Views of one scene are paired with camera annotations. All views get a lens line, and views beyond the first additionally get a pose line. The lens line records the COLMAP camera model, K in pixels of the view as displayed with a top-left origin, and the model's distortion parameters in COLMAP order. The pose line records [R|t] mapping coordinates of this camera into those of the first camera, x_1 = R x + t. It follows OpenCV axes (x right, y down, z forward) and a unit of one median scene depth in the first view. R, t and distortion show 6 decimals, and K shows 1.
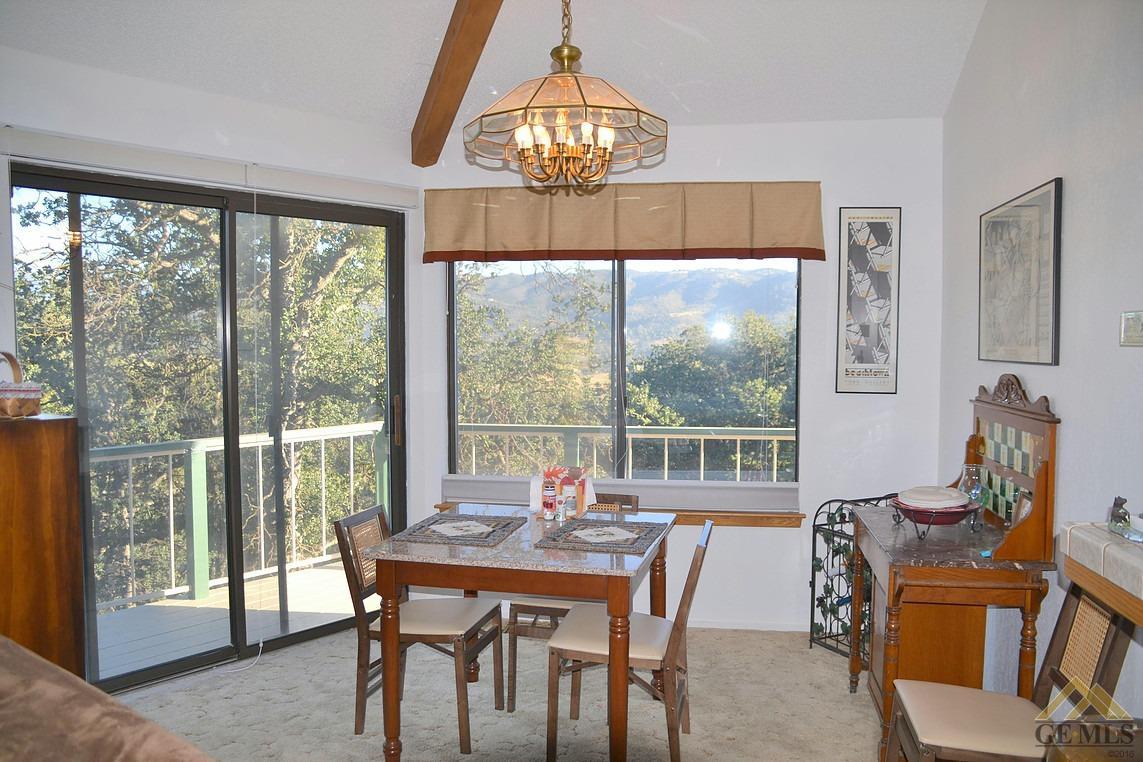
lens RADIAL K [[925.5, 0, 569.5], [0, 925.5, 384.5], [0, 0, 1]] dist [-0.099483, 0.056110]
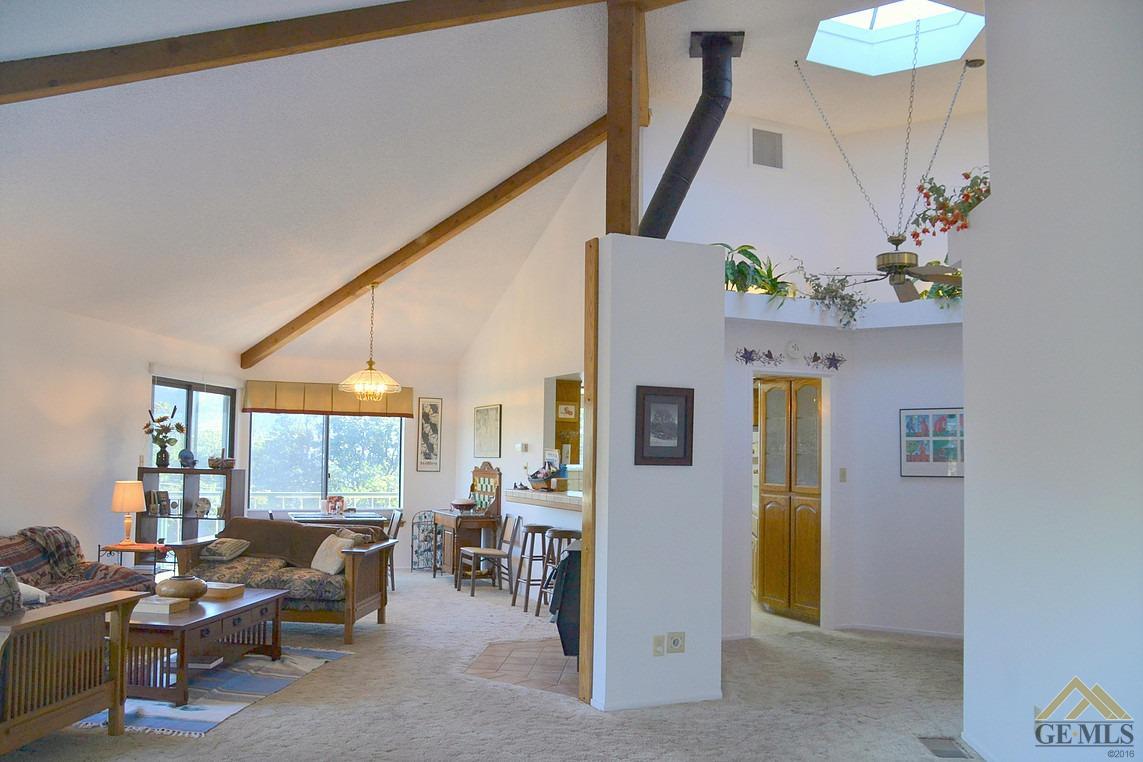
lens RADIAL K [[925.5, 0, 564.2], [0, 925.5, 381.8], [0, 0, 1]] dist [-0.099483, 0.056110]
pose [[0.833242, 0.055528, 0.550113, -0.822453], [0.014390, 0.992429, -0.121970, 0.084213], [-0.552721, 0.109547, 0.826135, -1.410269]]
